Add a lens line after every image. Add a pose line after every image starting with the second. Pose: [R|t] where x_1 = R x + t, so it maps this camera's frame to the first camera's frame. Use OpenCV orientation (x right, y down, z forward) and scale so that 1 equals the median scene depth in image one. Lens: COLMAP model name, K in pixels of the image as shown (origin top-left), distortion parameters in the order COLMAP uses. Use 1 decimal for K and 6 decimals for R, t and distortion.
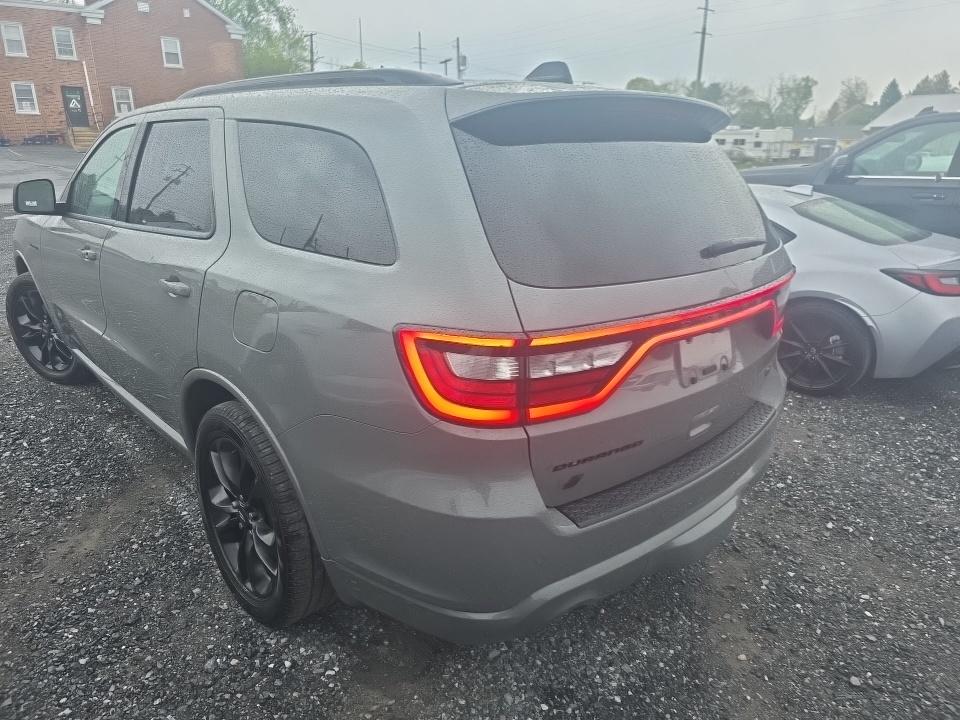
lens RADIAL K [[661.9, 0, 480.0], [0, 661.9, 360.0], [0, 0, 1]] dist [0.047948, -0.042646]
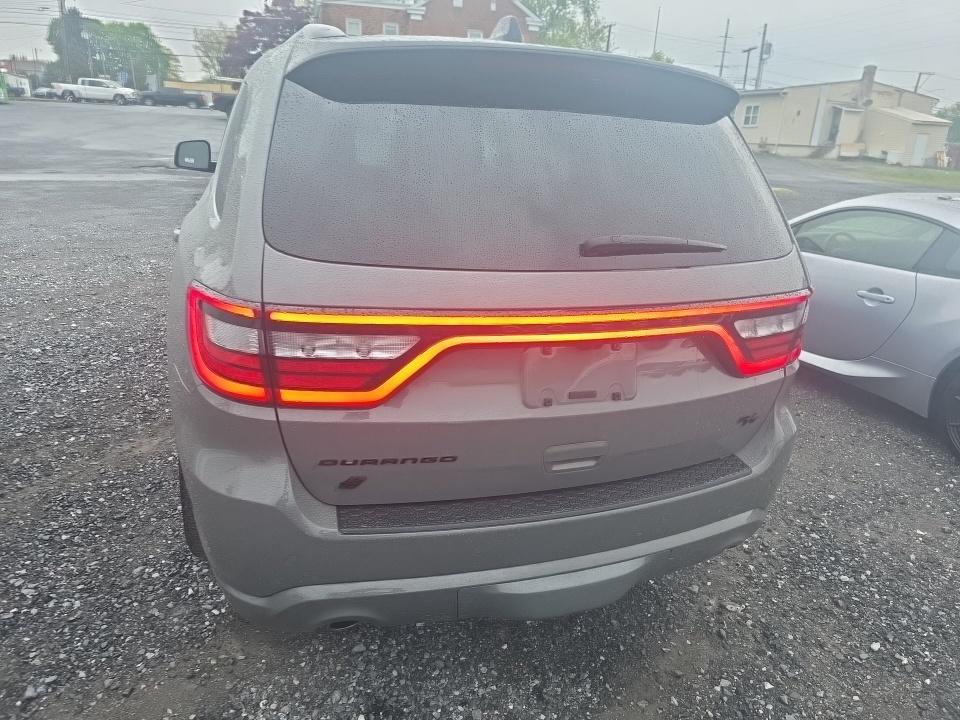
lens RADIAL K [[651.3, 0, 480.3], [0, 651.3, 368.7], [0, 0, 1]] dist [0.045433, -0.036988]
pose [[0.907812, 0.176195, -0.380568, 0.457445], [-0.166475, 0.984303, 0.058601, -0.036585], [0.384919, 0.010156, 0.922895, 0.192327]]
